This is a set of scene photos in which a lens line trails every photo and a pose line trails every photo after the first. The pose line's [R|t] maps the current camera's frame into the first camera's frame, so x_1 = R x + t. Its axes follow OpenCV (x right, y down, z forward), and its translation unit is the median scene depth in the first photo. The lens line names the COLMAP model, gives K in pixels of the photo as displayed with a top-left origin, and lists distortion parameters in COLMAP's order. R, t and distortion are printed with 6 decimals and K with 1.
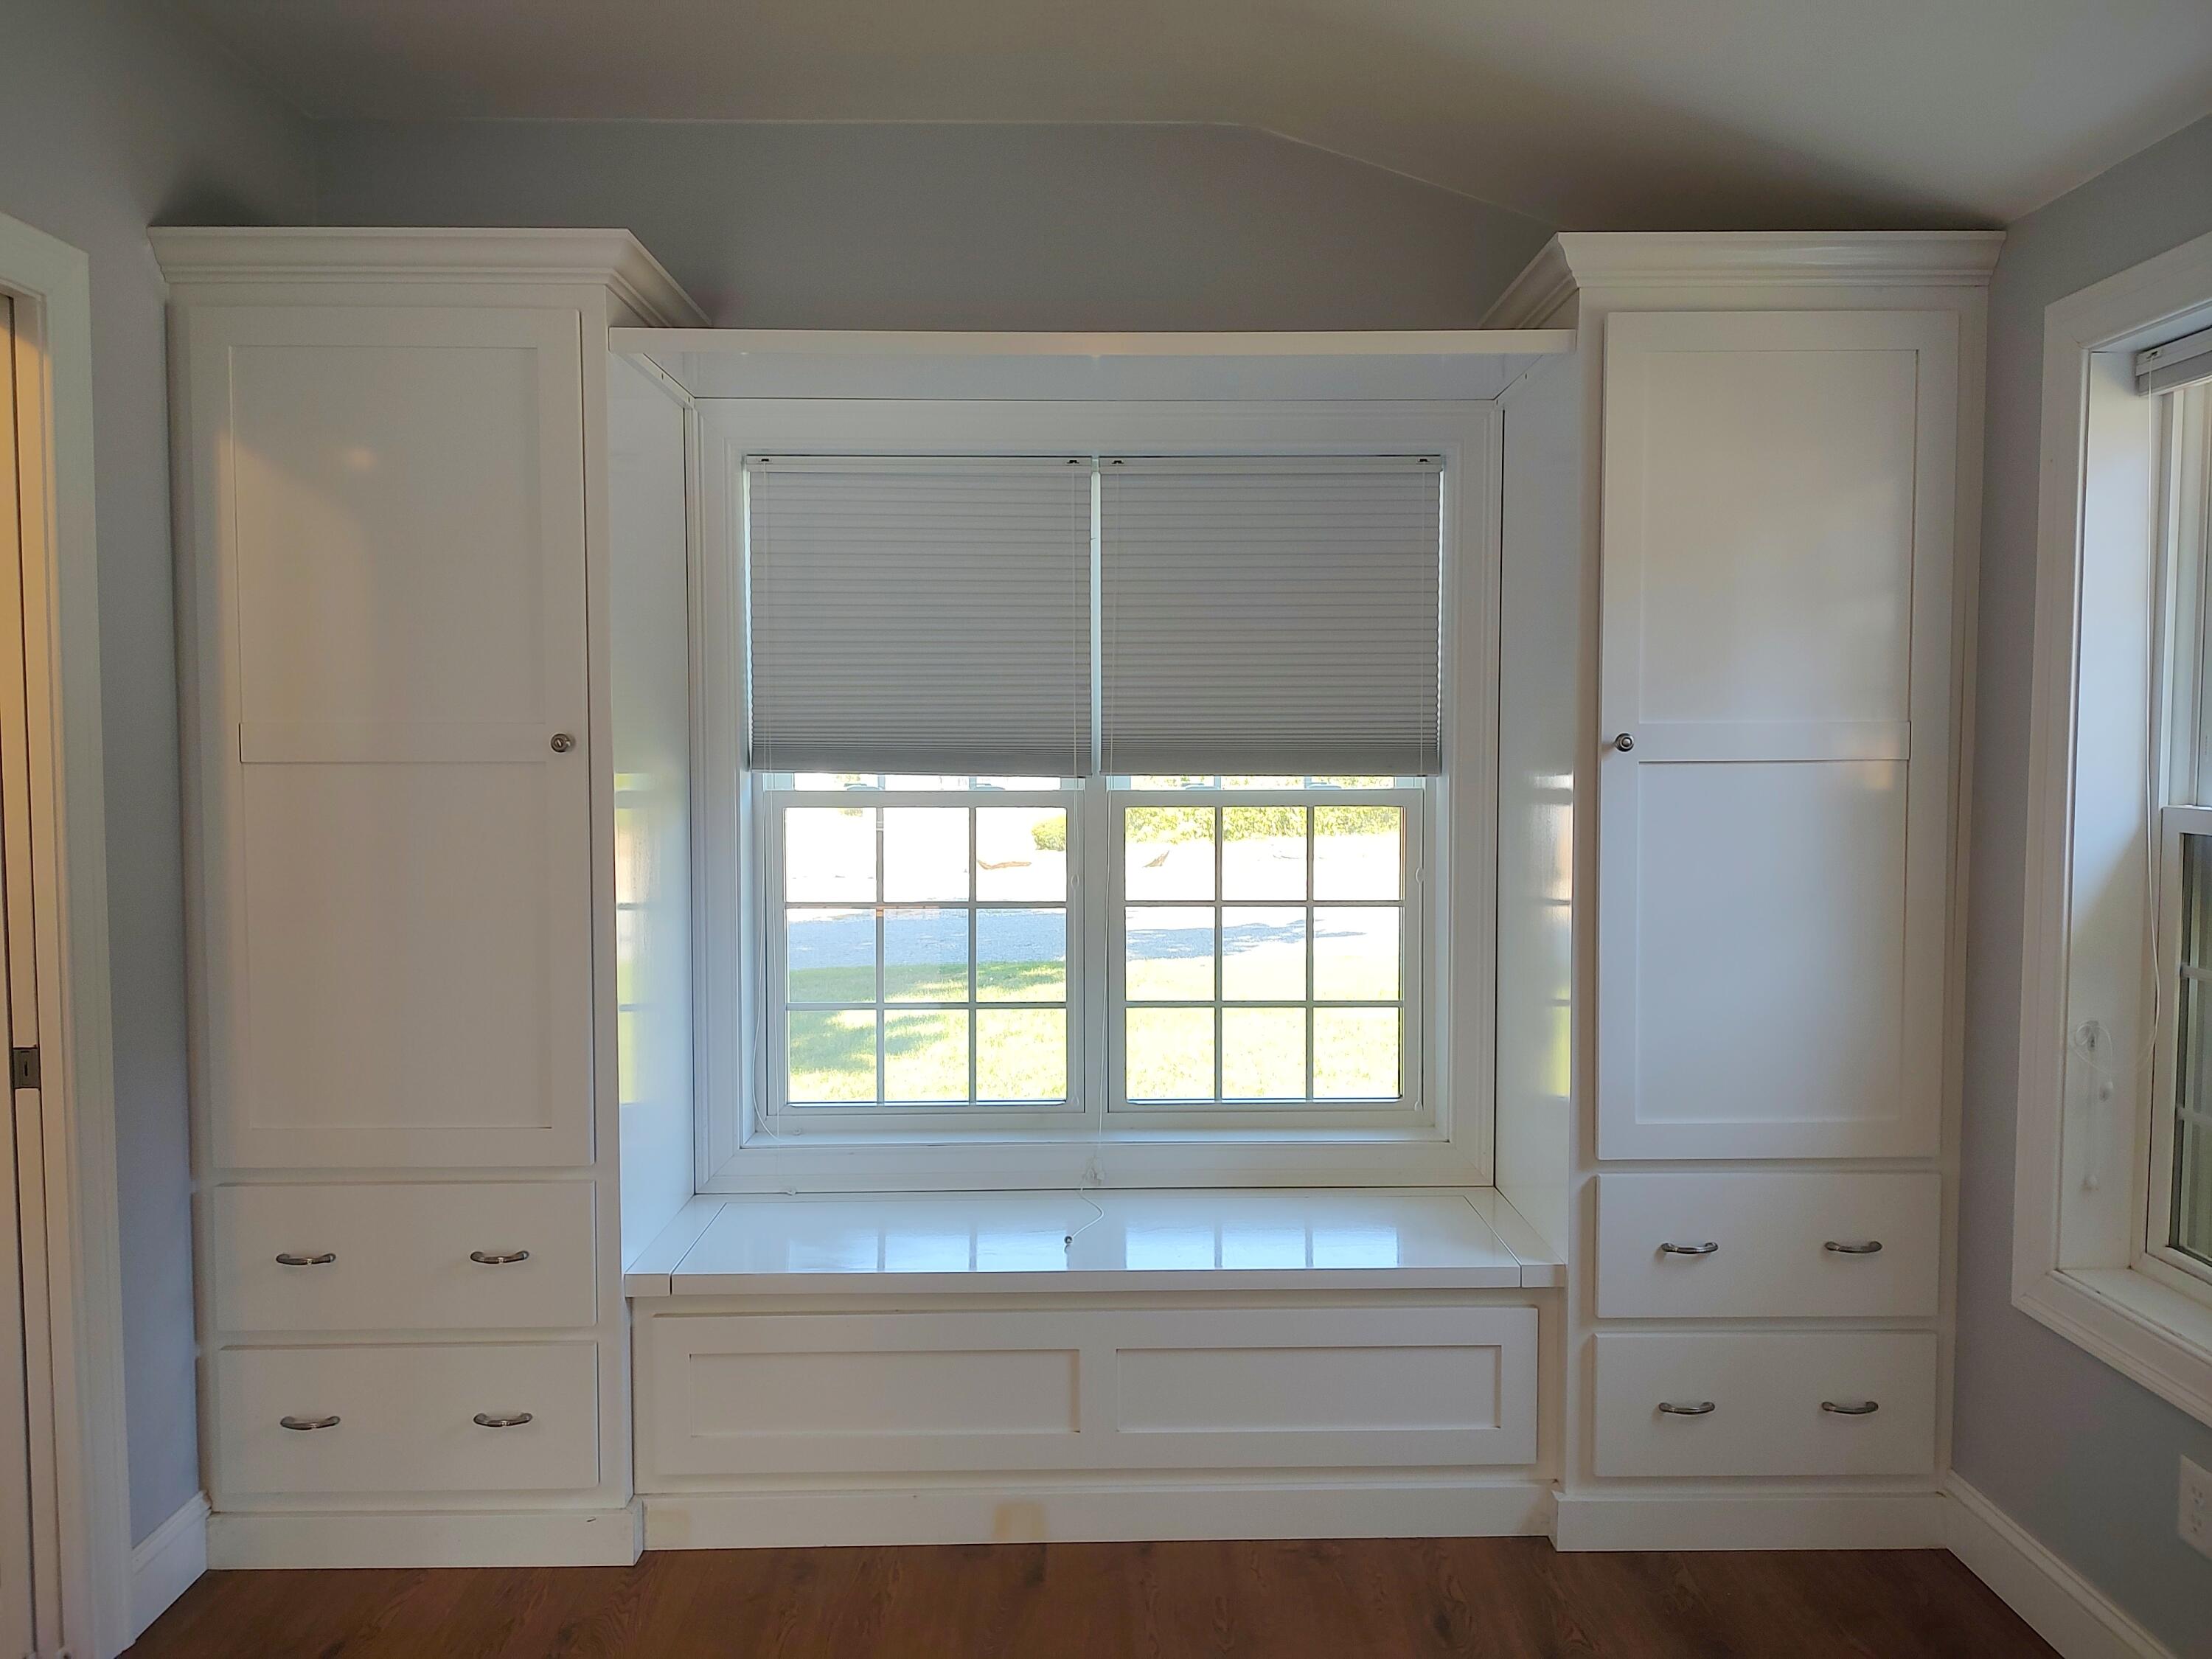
lens RADIAL K [[1561.7, 0, 1095.4], [0, 1561.7, 815.8], [0, 0, 1]] dist [0.067630, -0.062459]
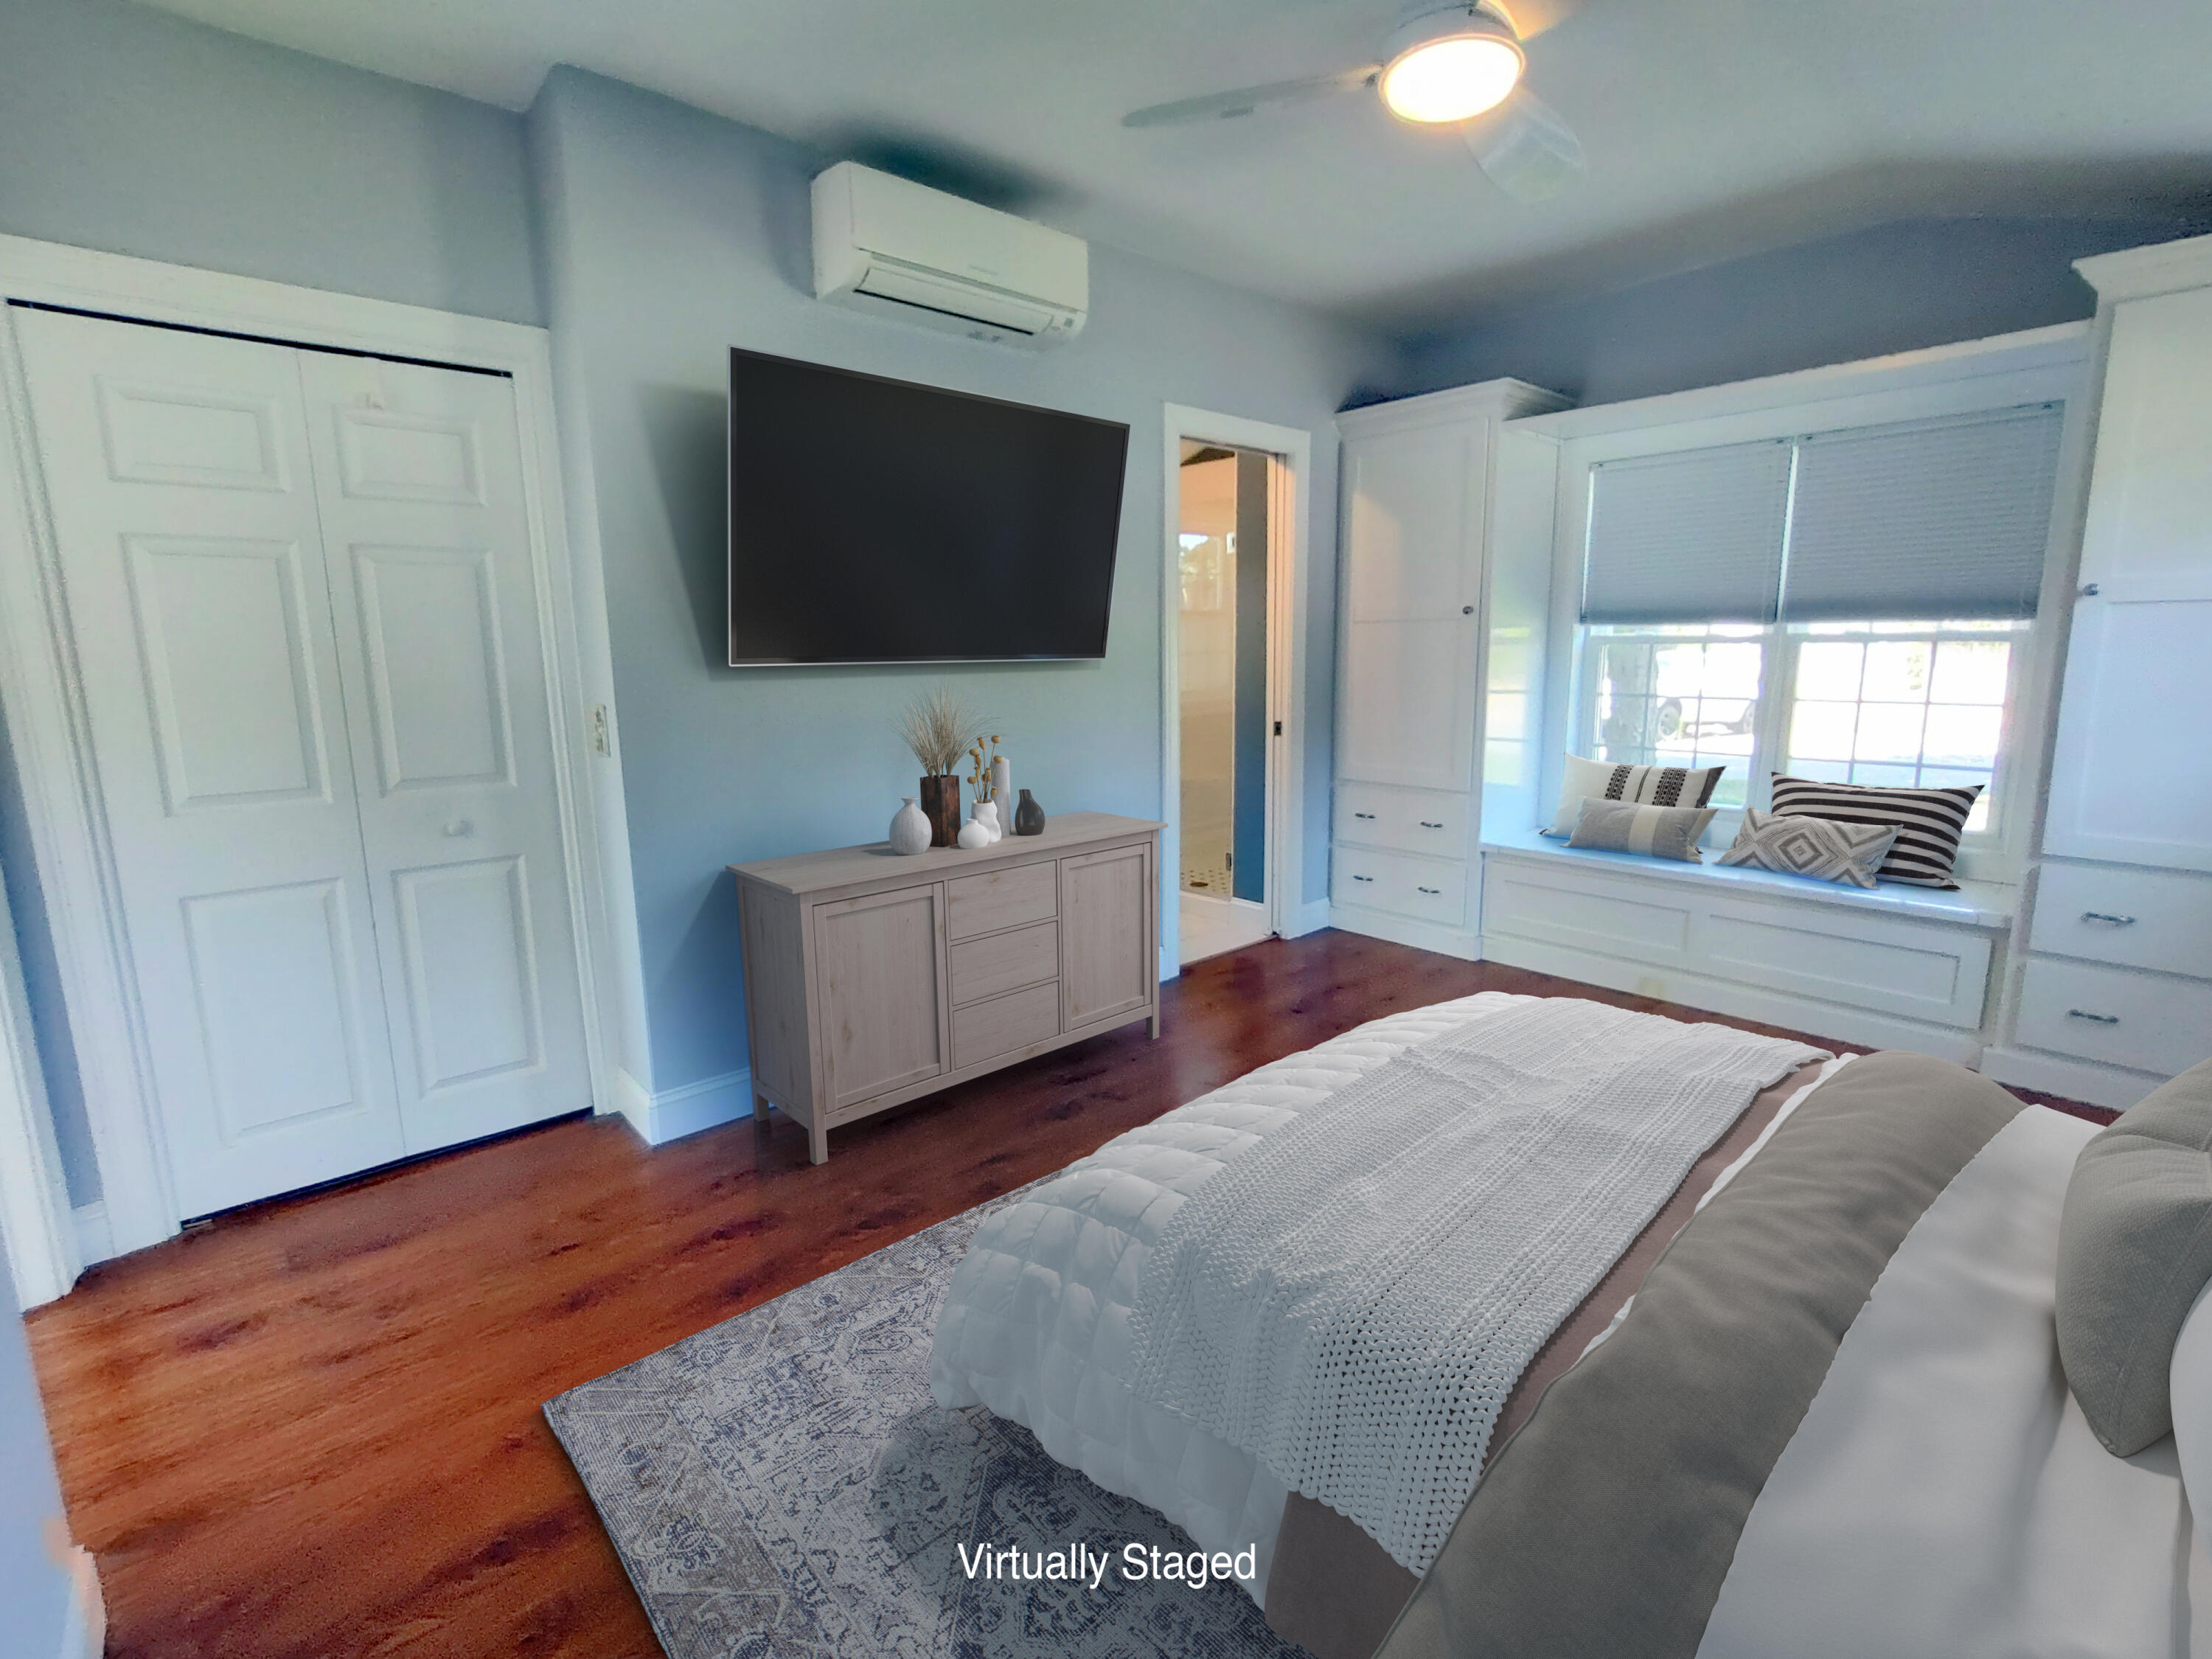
lens RADIAL K [[1000.8, 0, 1106.6], [0, 1000.8, 816.8], [0, 0, 1]] dist [-0.007747, 0.000207]
pose [[0.656884, 0.123417, -0.743822, 0.432985], [-0.025417, 0.989577, 0.141747, 0.058081], [0.753563, -0.074206, 0.653174, -0.380403]]
